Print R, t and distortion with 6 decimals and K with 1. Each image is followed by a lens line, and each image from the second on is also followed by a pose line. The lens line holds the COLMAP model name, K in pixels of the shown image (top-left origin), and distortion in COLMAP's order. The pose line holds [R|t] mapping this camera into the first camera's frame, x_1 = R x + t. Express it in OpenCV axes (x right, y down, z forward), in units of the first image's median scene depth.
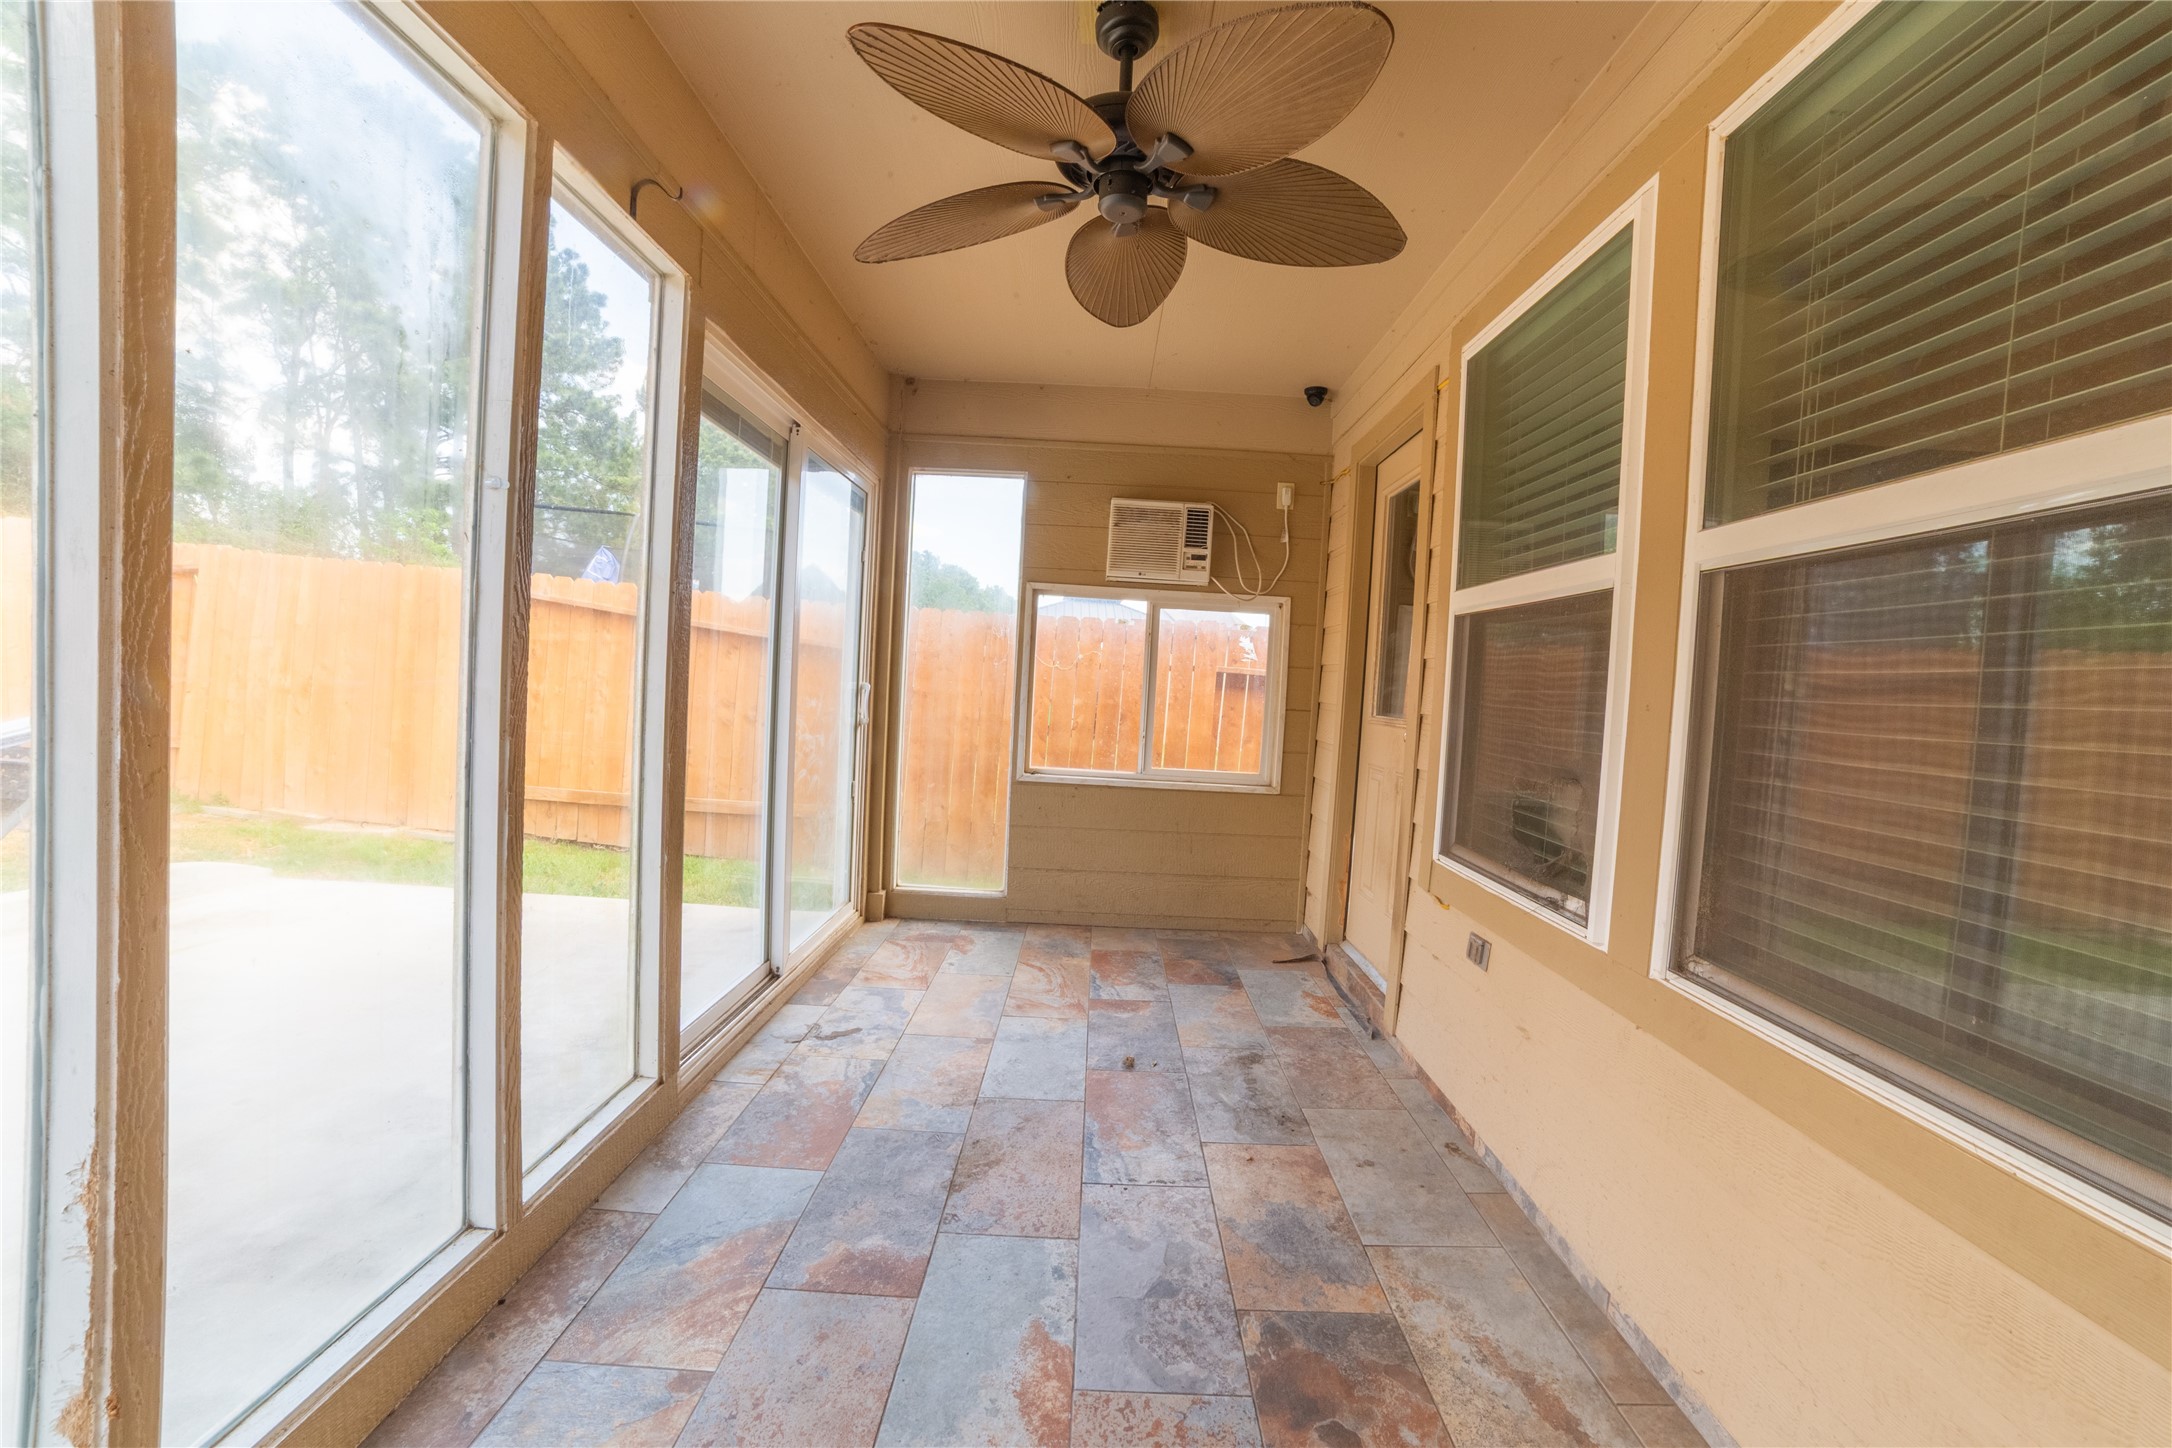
lens RADIAL K [[869.7, 0, 1074.4], [0, 869.7, 714.2], [0, 0, 1]] dist [-0.087440, 0.037318]
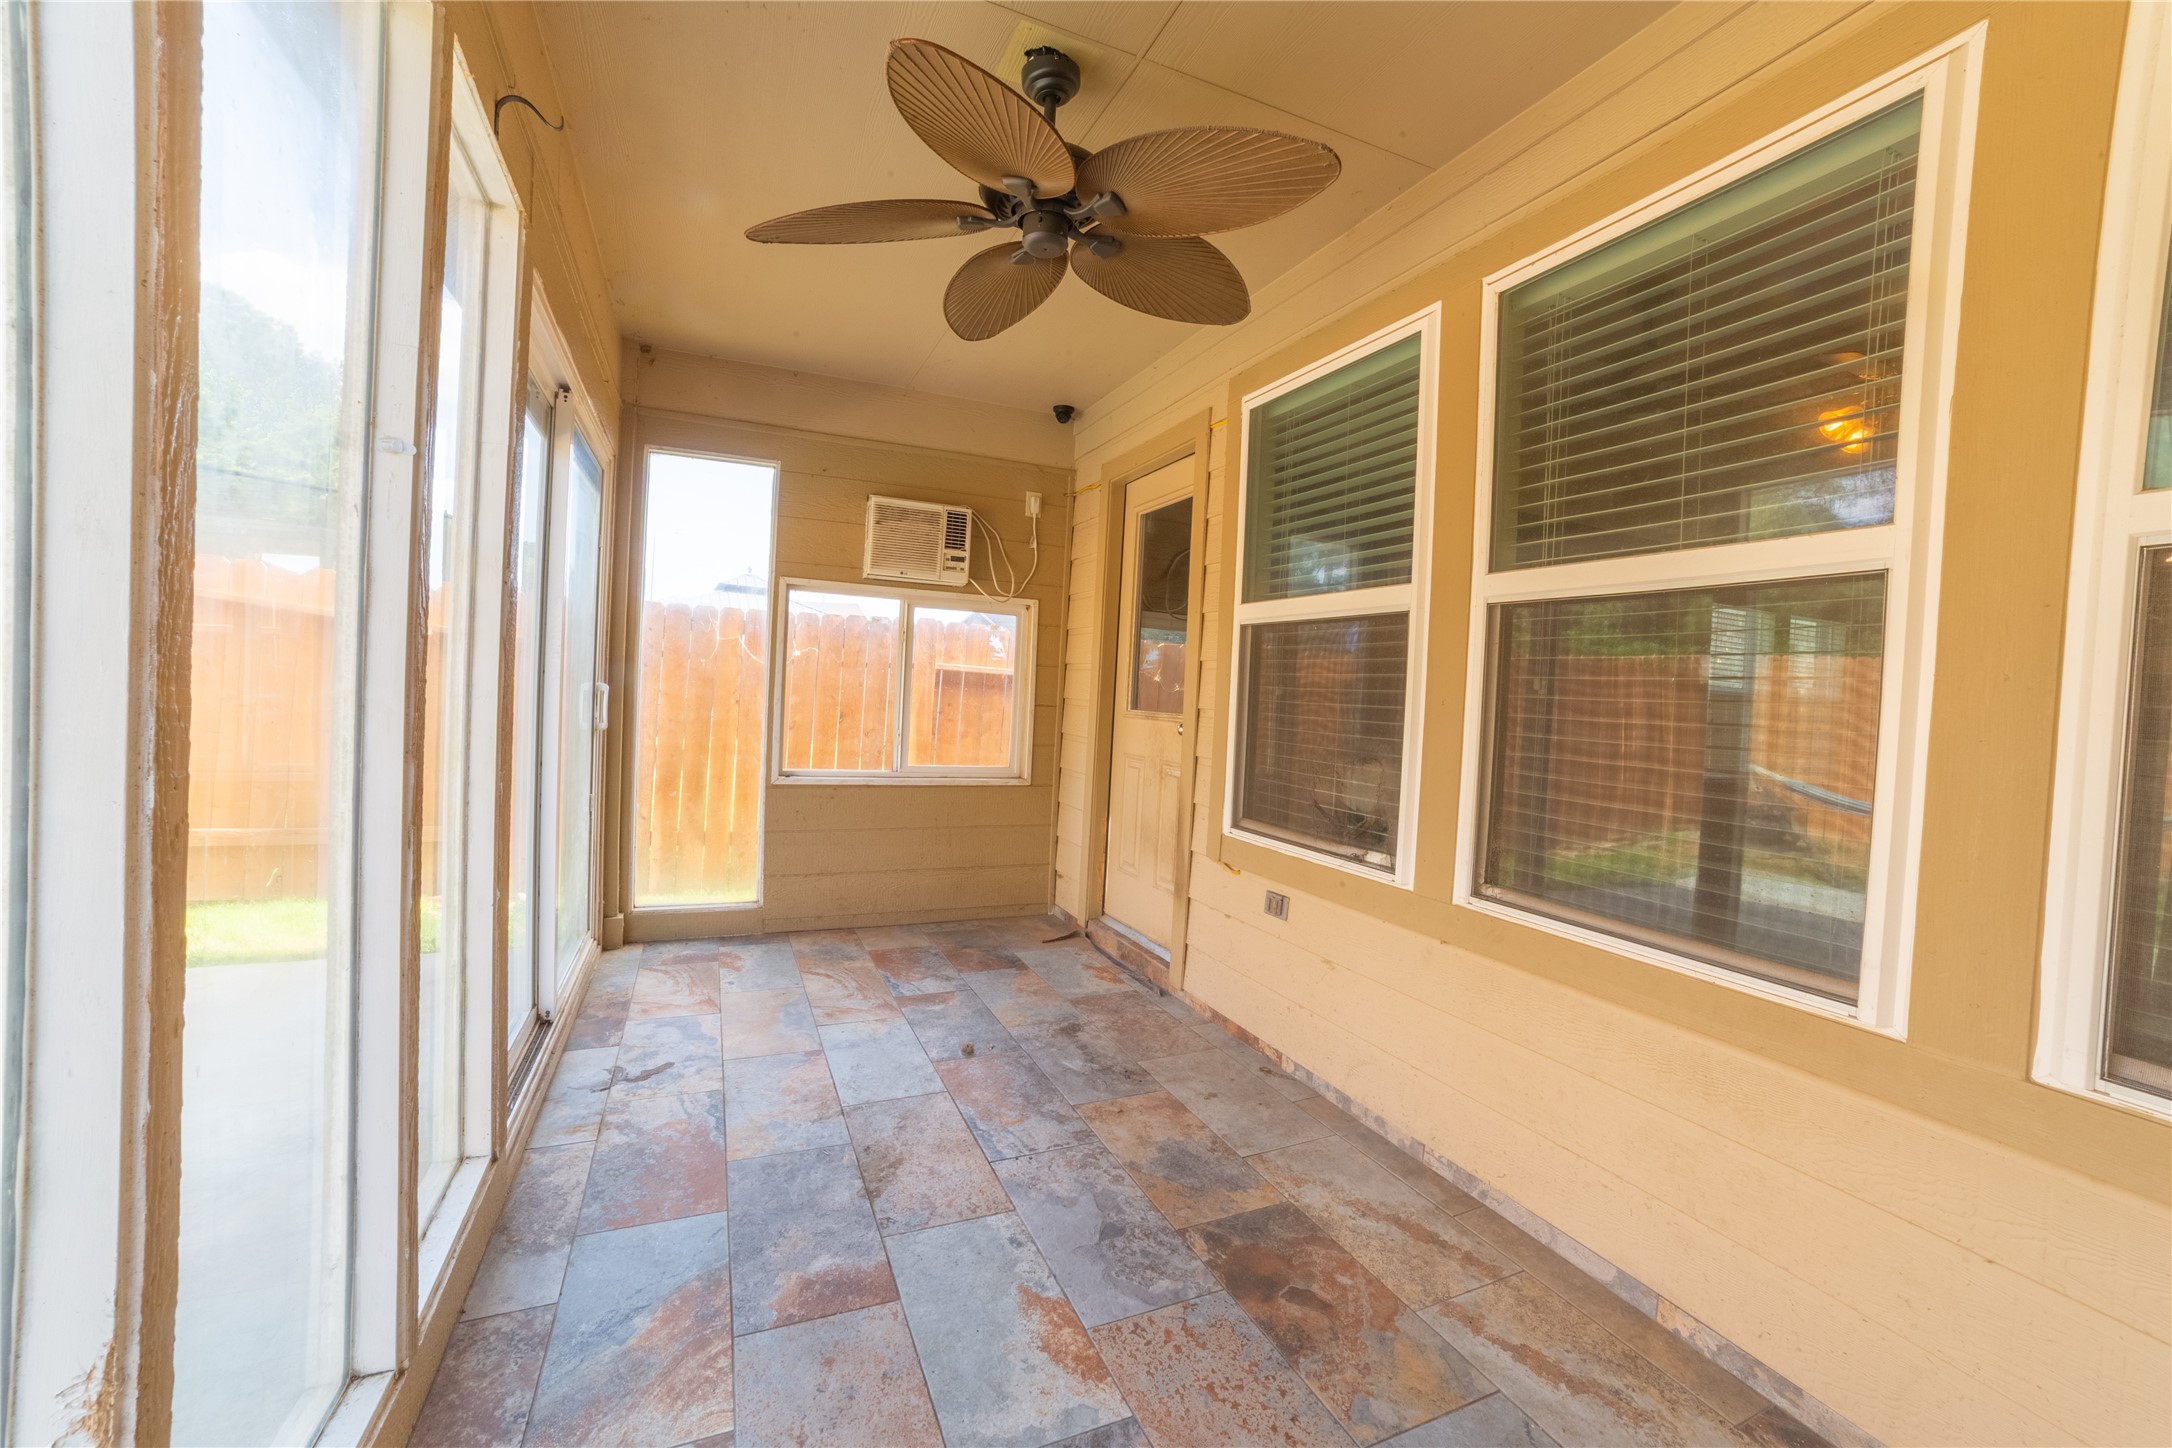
lens RADIAL K [[873.1, 0, 1084.2], [0, 873.1, 713.8], [0, 0, 1]] dist [-0.083394, 0.034357]
pose [[0.910788, -0.018450, 0.412462, -0.244455], [0.015714, 0.999826, 0.010024, -0.008365], [-0.412576, -0.002649, 0.910920, -0.006654]]
